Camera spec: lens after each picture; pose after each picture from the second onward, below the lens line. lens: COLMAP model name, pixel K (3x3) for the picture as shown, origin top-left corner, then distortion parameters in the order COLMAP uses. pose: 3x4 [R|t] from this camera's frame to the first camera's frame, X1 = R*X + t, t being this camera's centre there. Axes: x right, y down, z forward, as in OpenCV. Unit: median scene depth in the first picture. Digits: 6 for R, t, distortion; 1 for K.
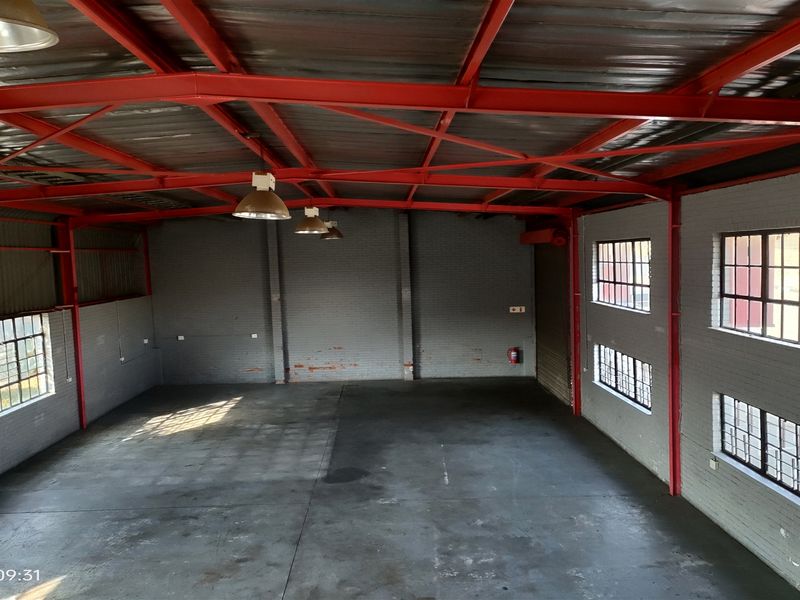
lens RADIAL K [[637.7, 0, 401.4], [0, 637.7, 302.0], [0, 0, 1]] dist [0.054255, -0.003850]
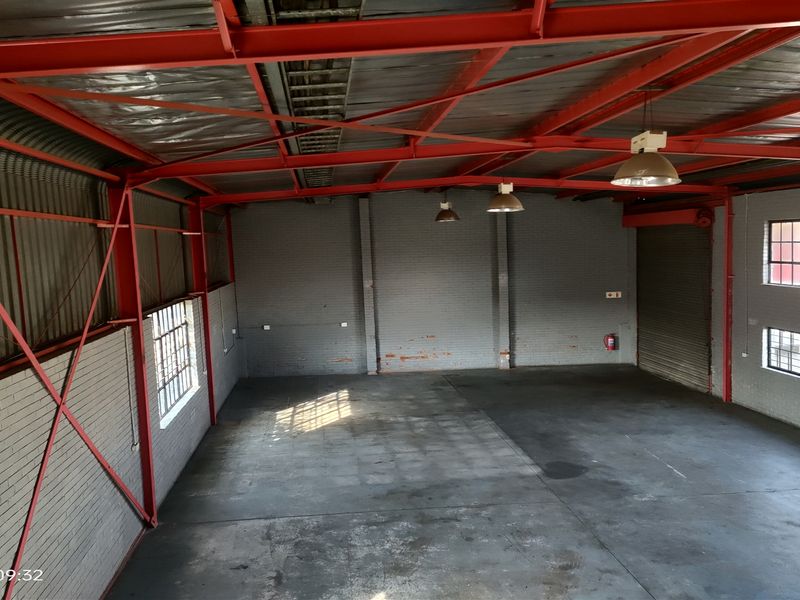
lens RADIAL K [[637.7, 0, 401.4], [0, 637.7, 302.0], [0, 0, 1]] dist [0.054255, -0.003850]
pose [[0.997365, -0.008387, 0.072055, -0.303597], [0.007320, 0.999860, 0.015052, 0.007873], [-0.072171, -0.014484, 0.997287, 0.068684]]
